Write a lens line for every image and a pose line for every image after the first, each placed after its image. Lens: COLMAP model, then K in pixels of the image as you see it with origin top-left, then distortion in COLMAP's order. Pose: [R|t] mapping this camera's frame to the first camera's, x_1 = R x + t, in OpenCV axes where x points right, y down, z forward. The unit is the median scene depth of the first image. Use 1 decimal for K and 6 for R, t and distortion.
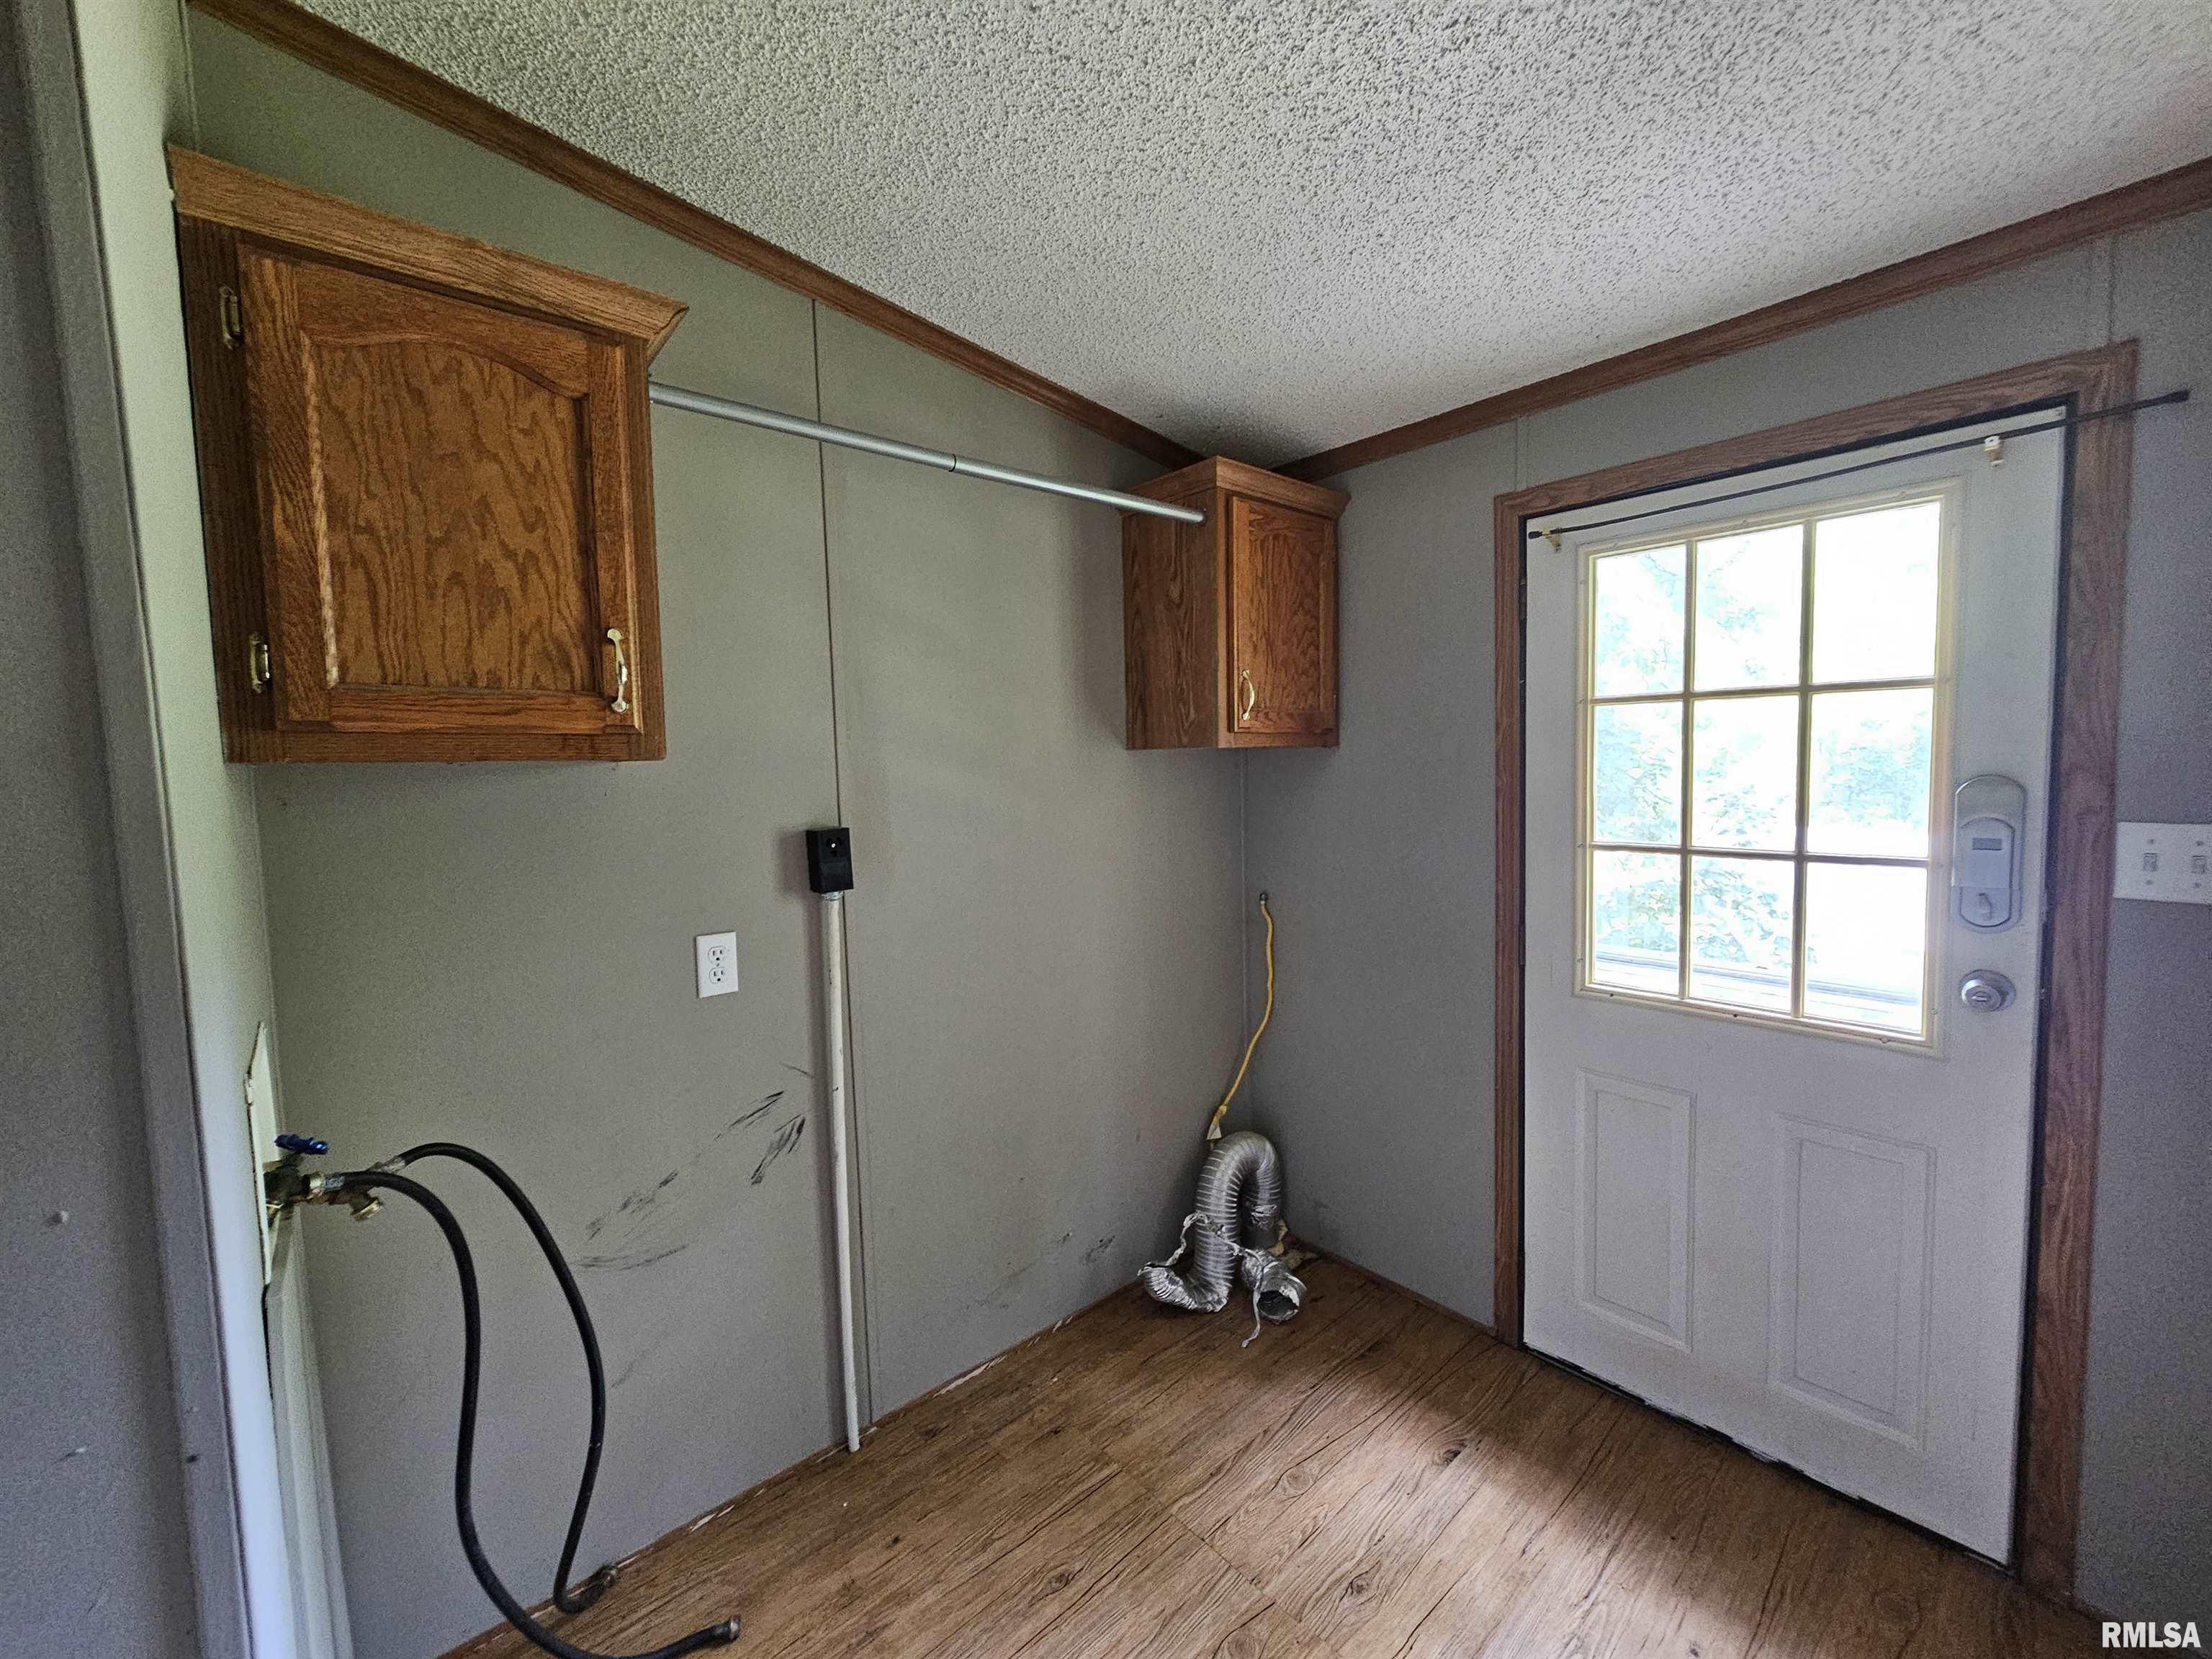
lens RADIAL K [[901.8, 0, 1114.4], [0, 901.8, 822.6], [0, 0, 1]] dist [-0.001585, -0.000003]
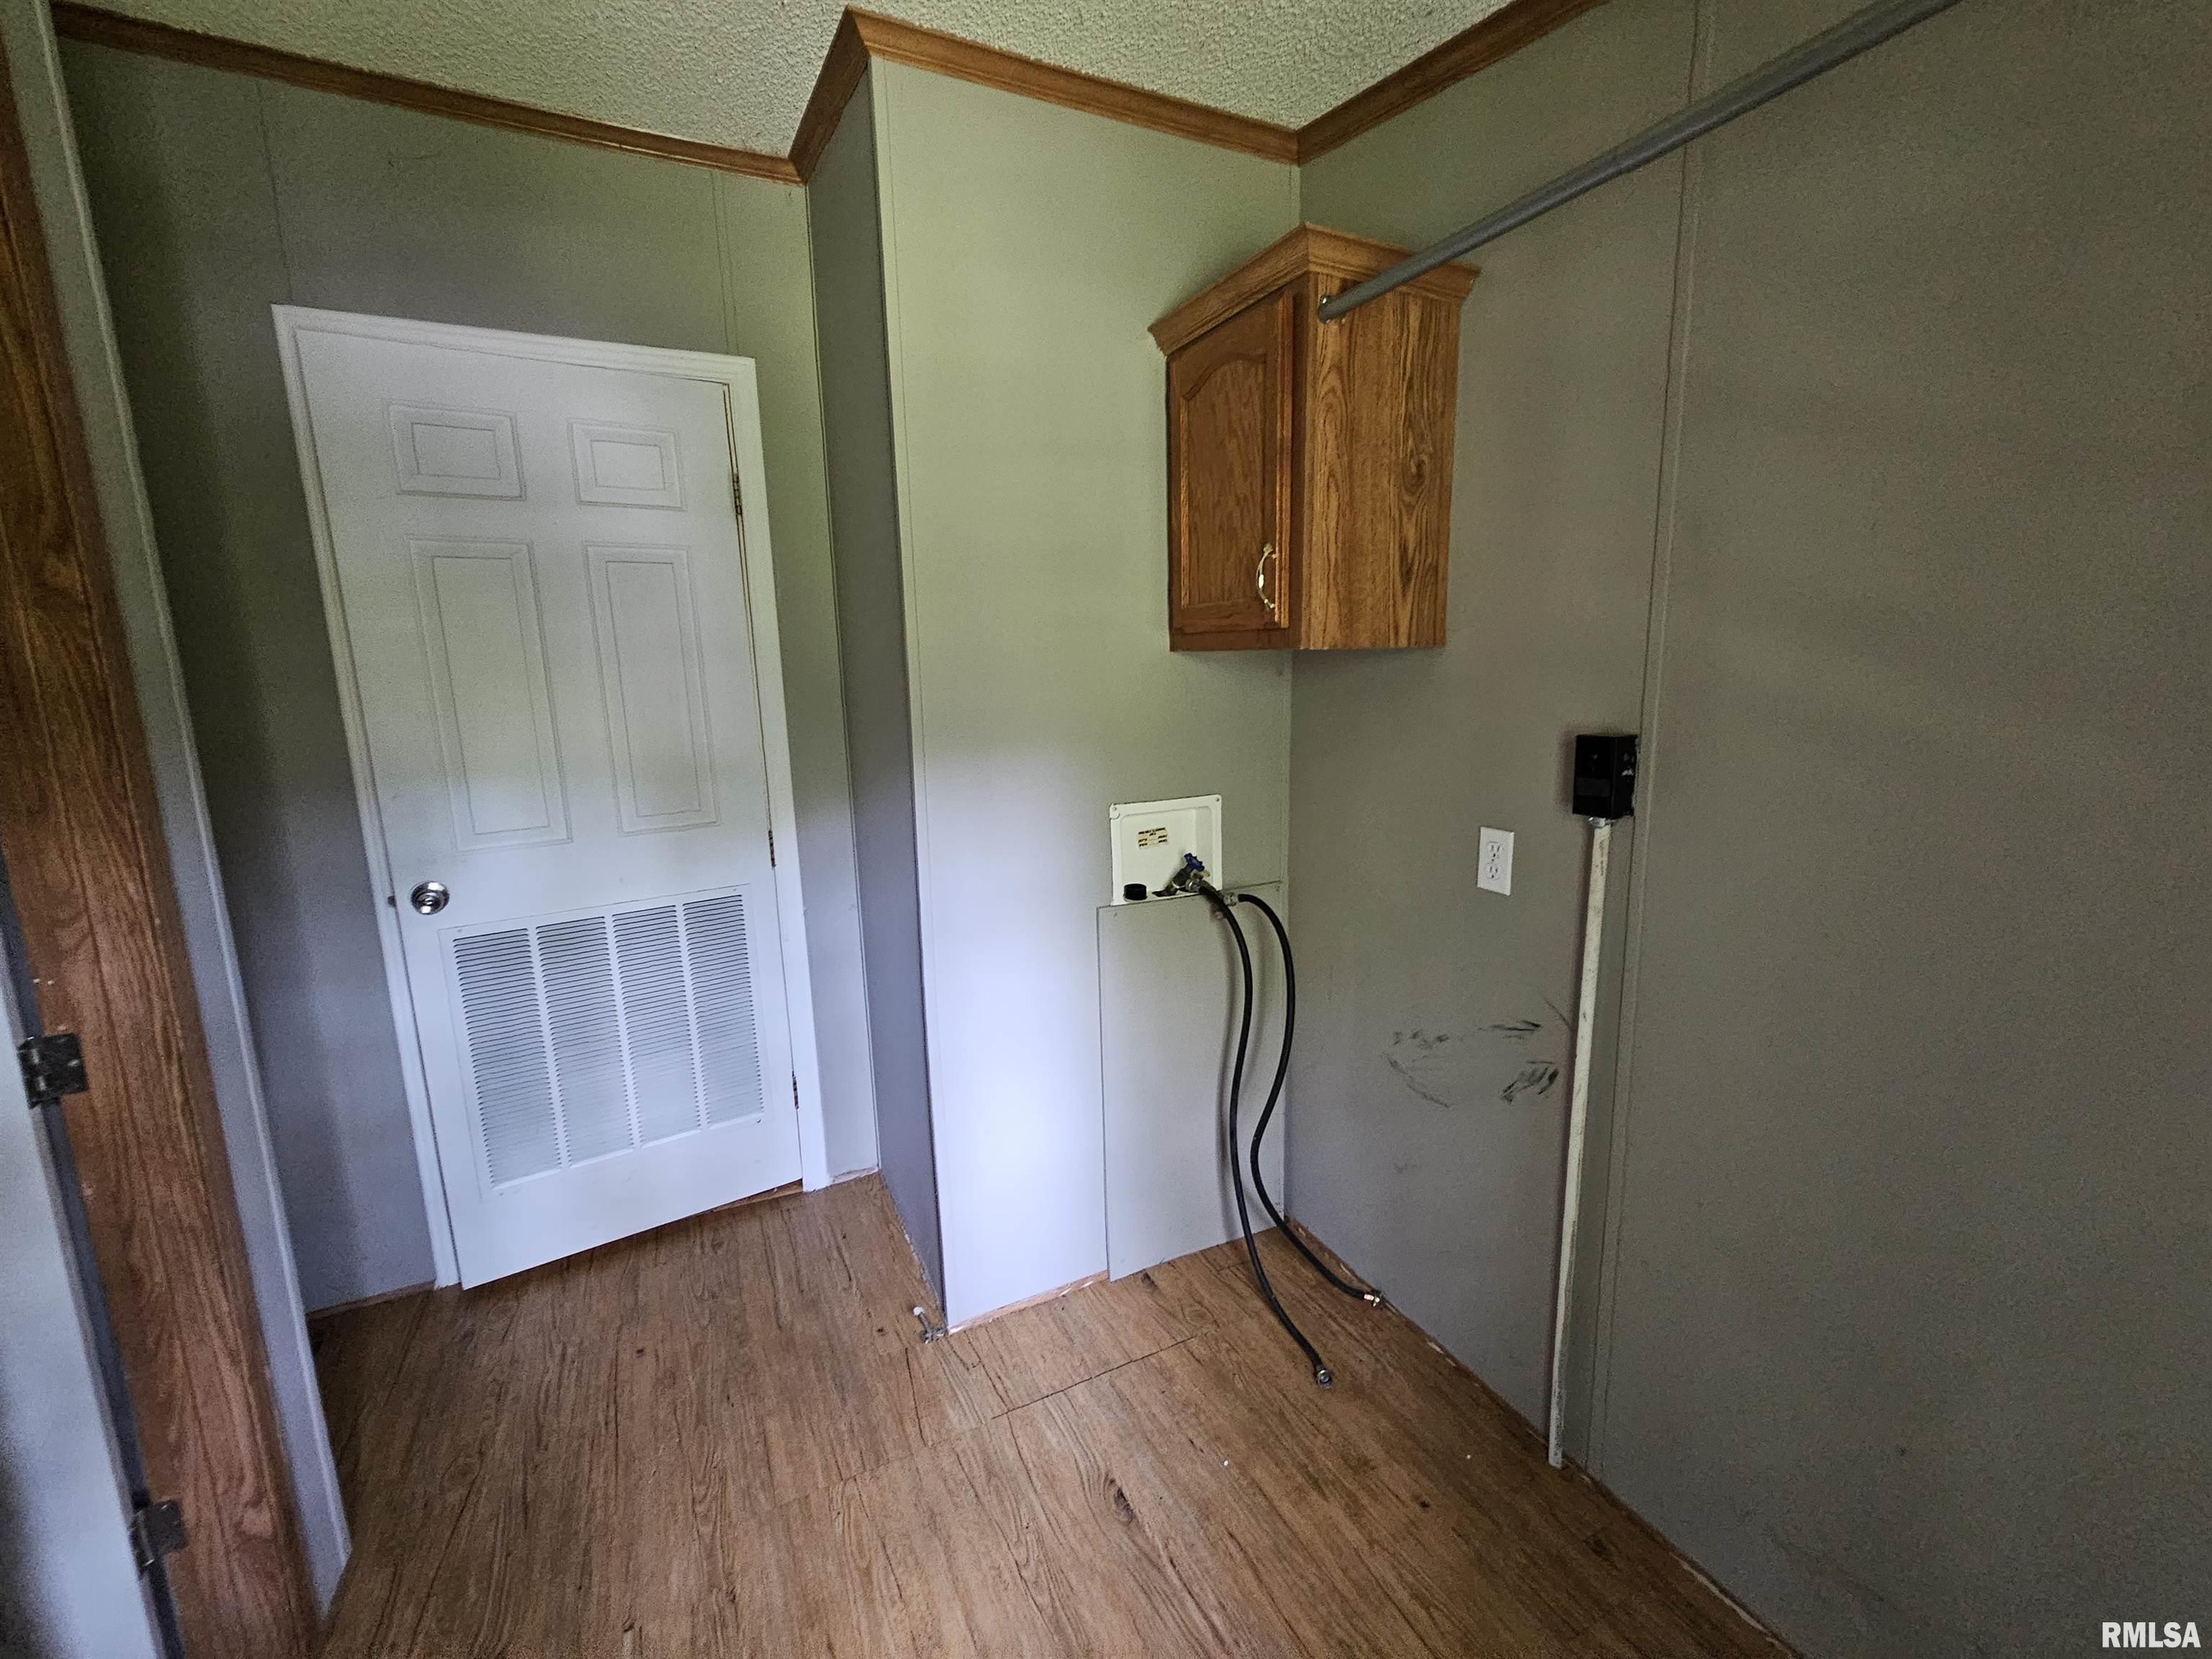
lens RADIAL K [[901.8, 0, 1114.4], [0, 901.8, 822.6], [0, 0, 1]] dist [-0.001585, -0.000003]
pose [[-0.253435, 0.201542, -0.946124, 0.609643], [-0.042688, 0.974773, 0.219079, -0.081858], [0.966410, 0.095910, -0.238438, 0.897987]]
